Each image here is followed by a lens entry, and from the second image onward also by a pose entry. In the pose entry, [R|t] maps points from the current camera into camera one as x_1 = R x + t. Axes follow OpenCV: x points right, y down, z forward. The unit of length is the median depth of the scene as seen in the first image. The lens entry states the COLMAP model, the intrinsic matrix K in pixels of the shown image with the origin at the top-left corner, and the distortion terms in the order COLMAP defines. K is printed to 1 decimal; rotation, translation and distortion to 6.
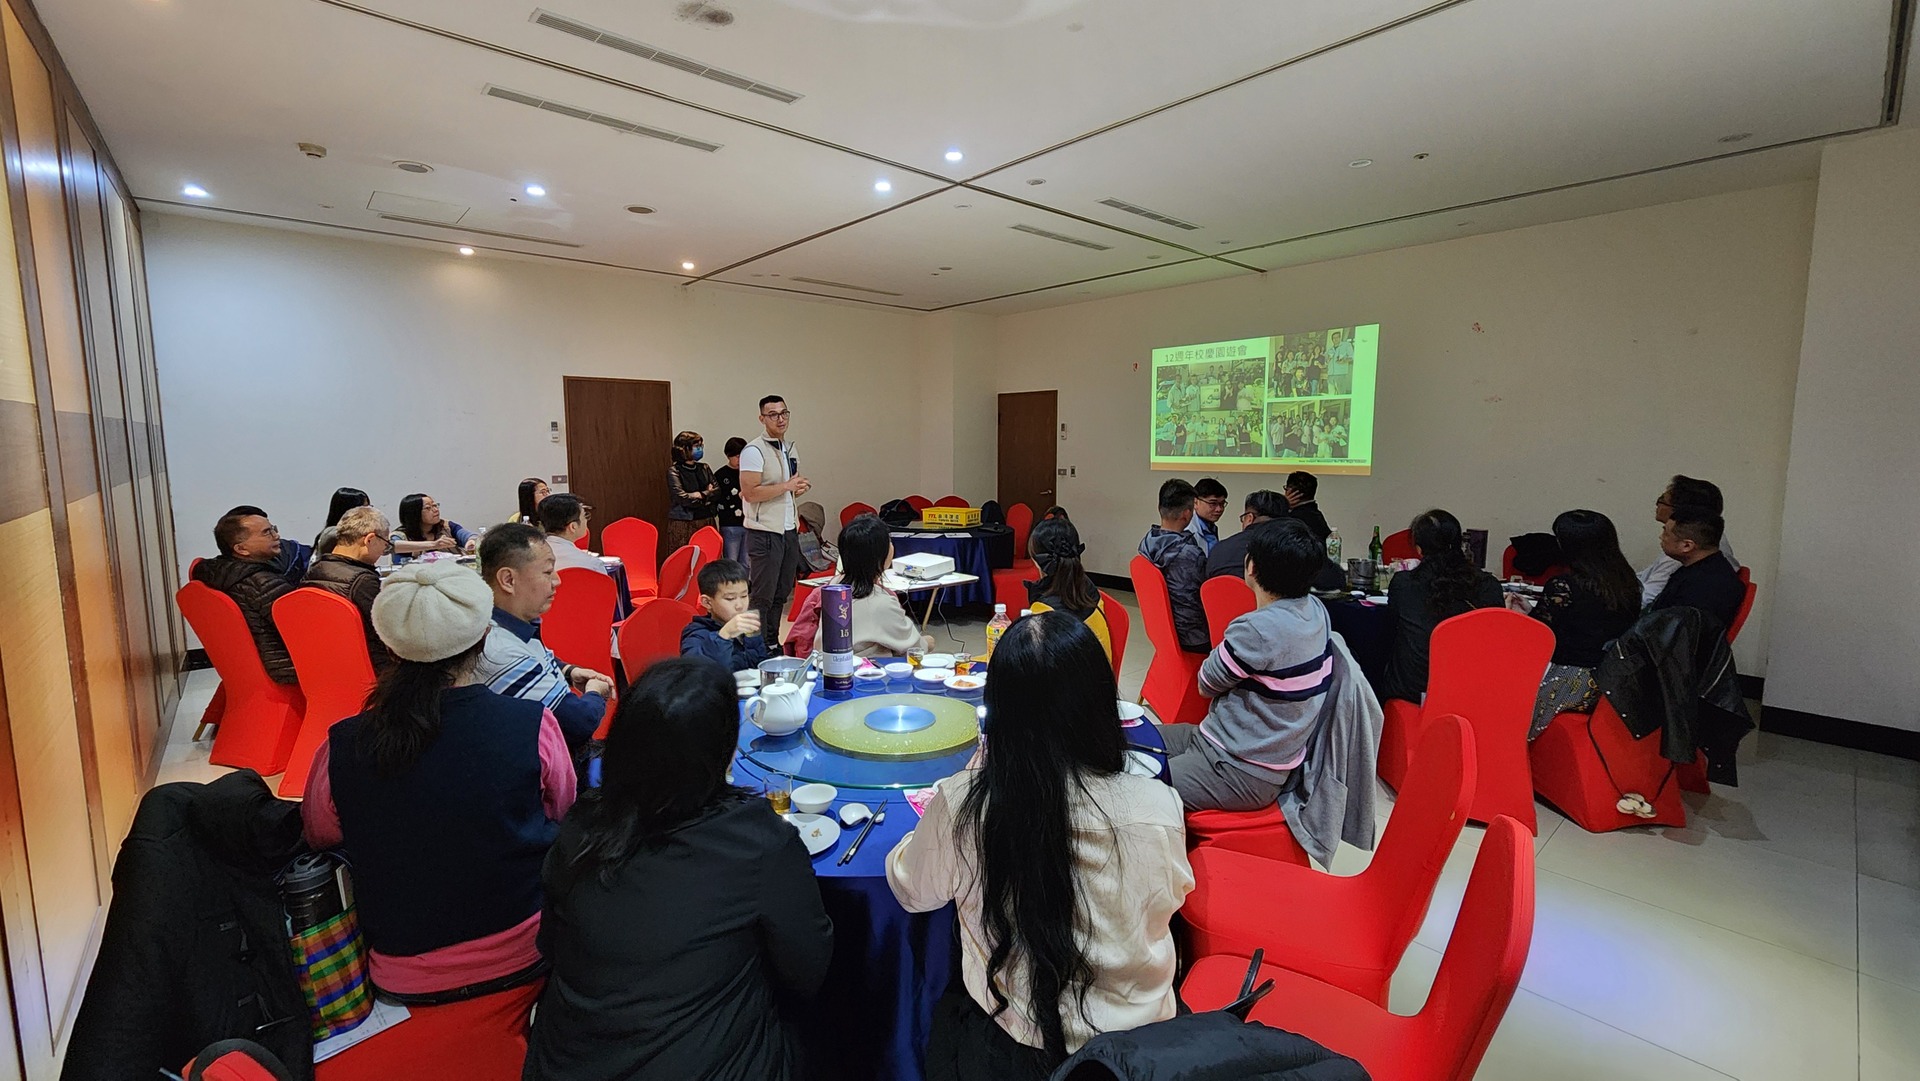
lens RADIAL K [[783.7, 0, 948.7], [0, 783.7, 529.6], [0, 0, 1]] dist [-0.000936, -0.000083]
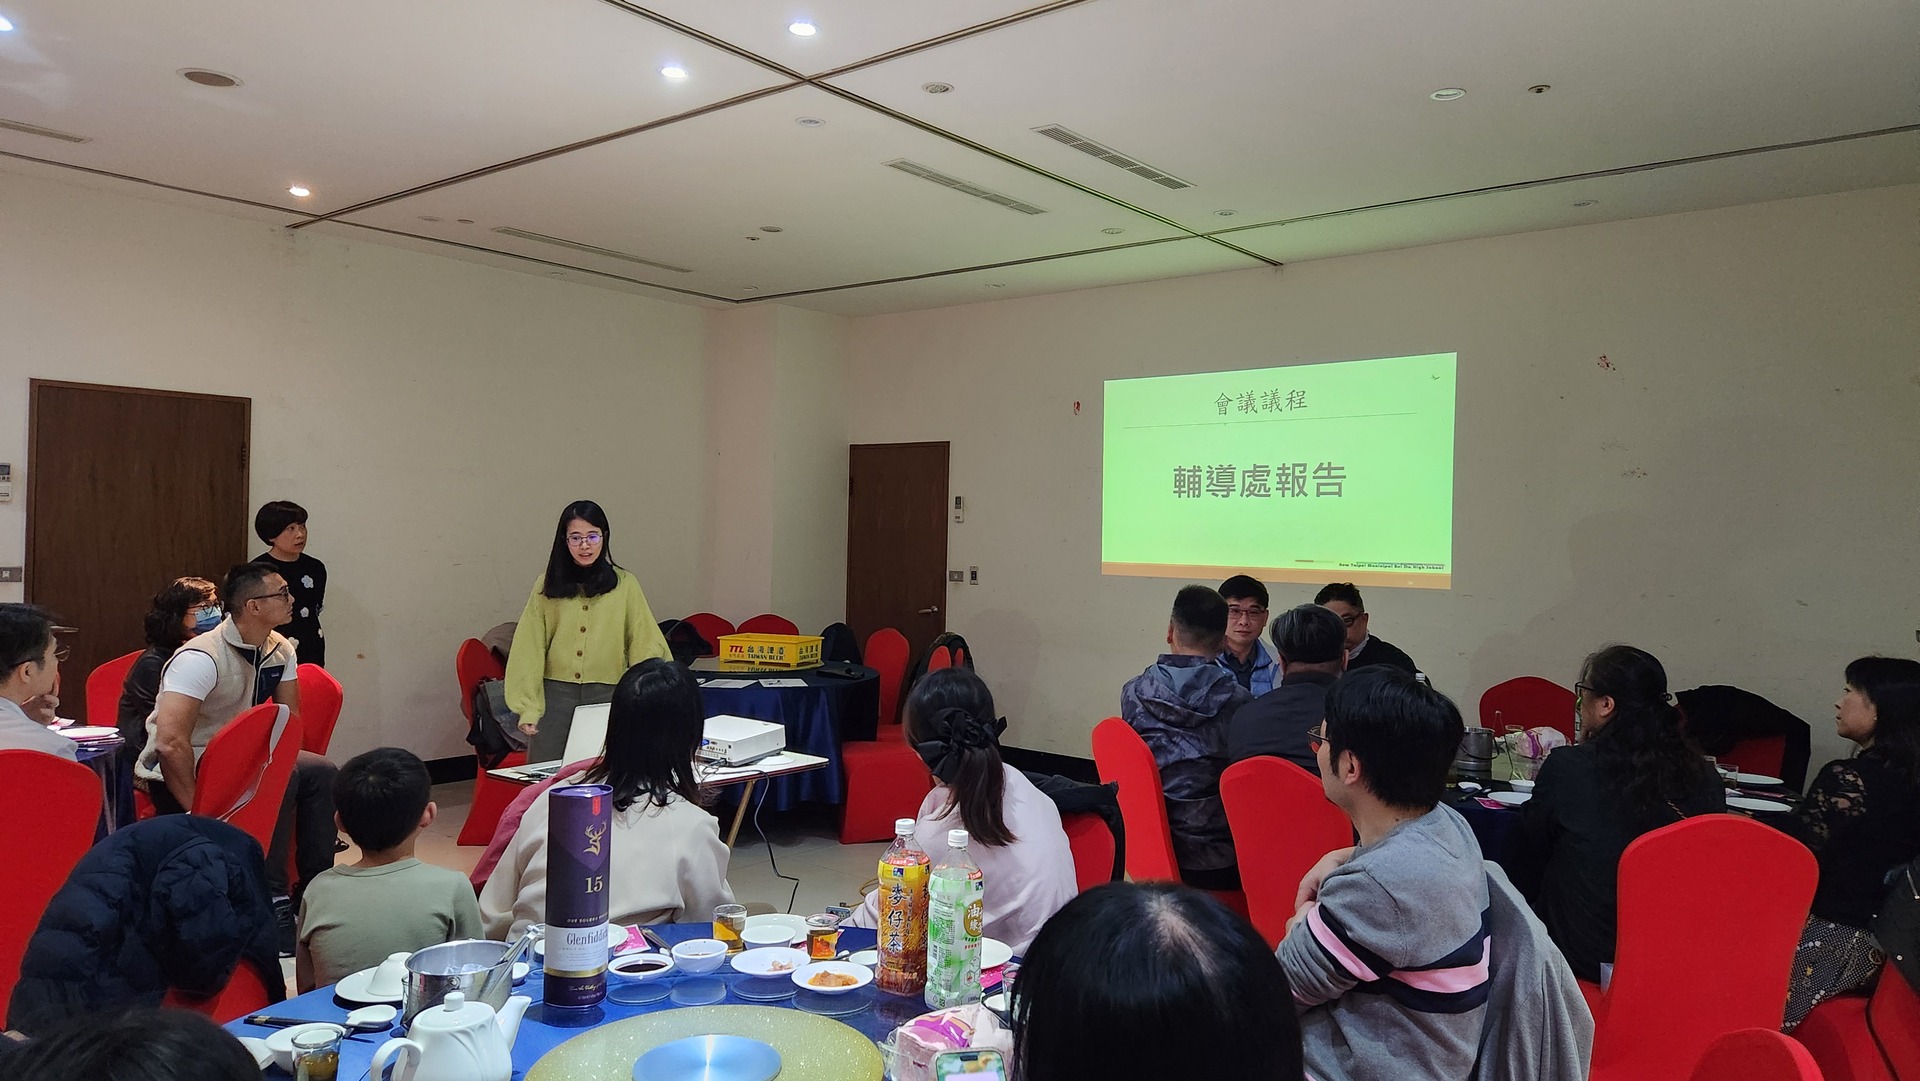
lens RADIAL K [[1279.3, 0, 961.3], [0, 1279.3, 530.1], [0, 0, 1]] dist [0.080239, -0.071778]
pose [[0.986436, 0.023202, 0.162501, -0.023397], [-0.005183, 0.993869, -0.110442, -0.001285], [-0.164067, 0.108102, 0.980508, 0.073164]]
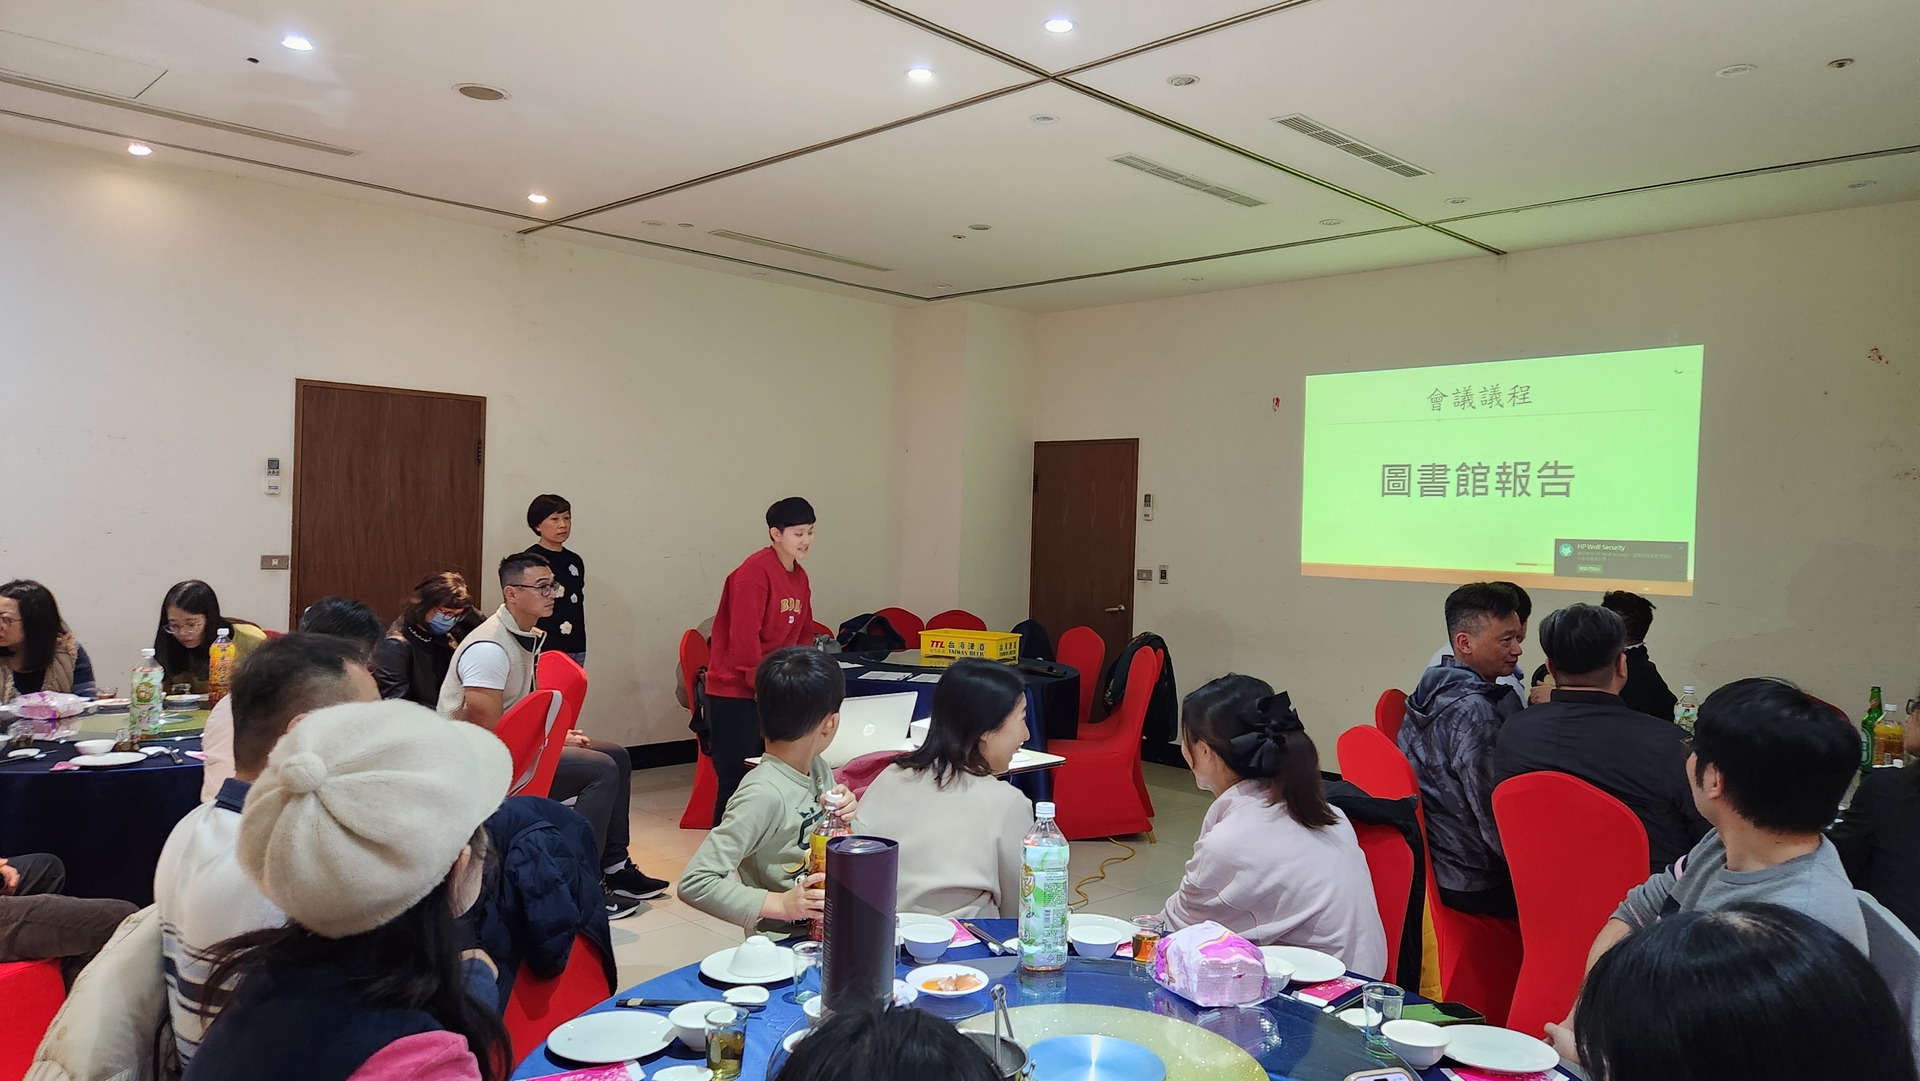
lens RADIAL K [[1279.9, 0, 964.8], [0, 1279.9, 548.1], [0, 0, 1]] dist [0.083357, -0.073514]
pose [[0.997711, 0.030655, 0.060271, -0.103959], [-0.025117, 0.995571, -0.090595, -0.004256], [-0.062782, 0.088874, 0.994062, 0.082086]]
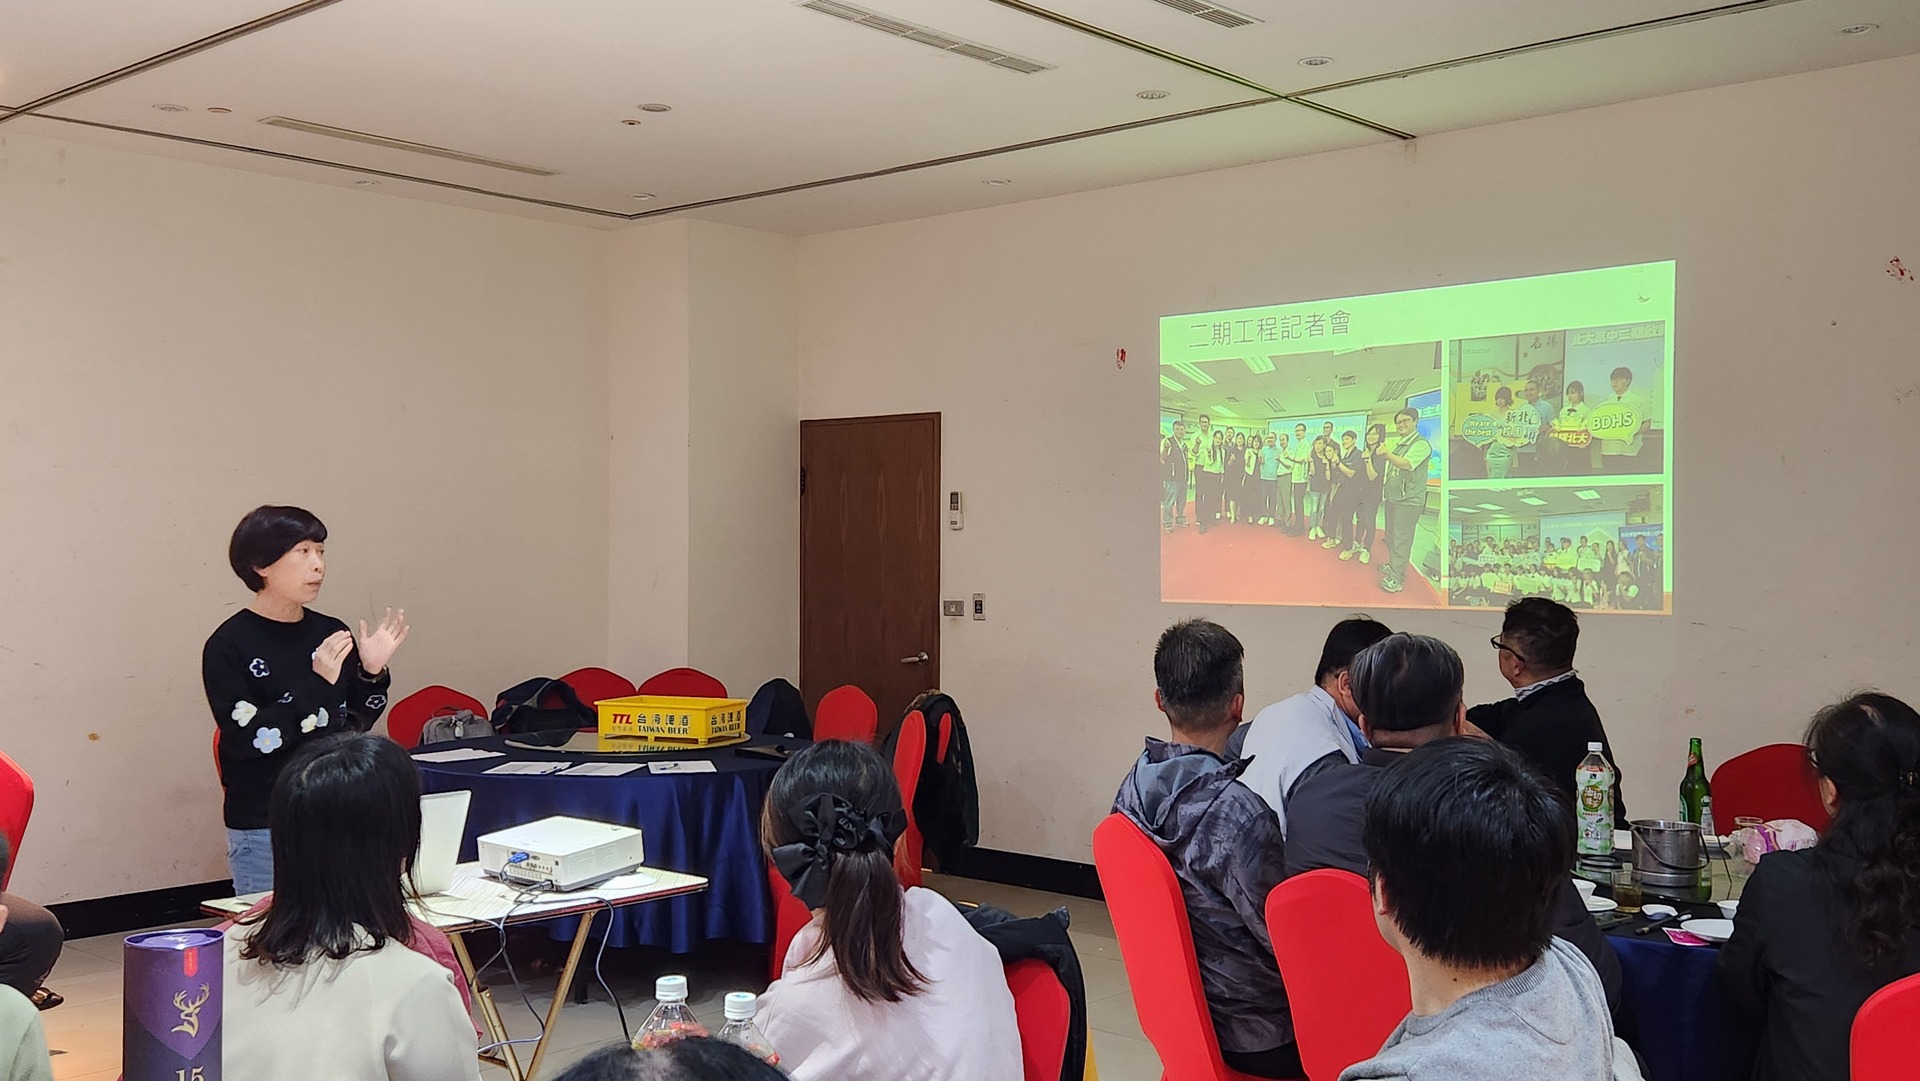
lens RADIAL K [[1837.4, 0, 930.7], [0, 1837.4, 548.2], [0, 0, 1]] dist [0.068026, -0.009727]
pose [[0.993584, 0.004065, 0.113020, 0.048884], [0.008238, 0.994098, -0.108176, -0.001567], [-0.112792, 0.108413, 0.987686, 0.093377]]
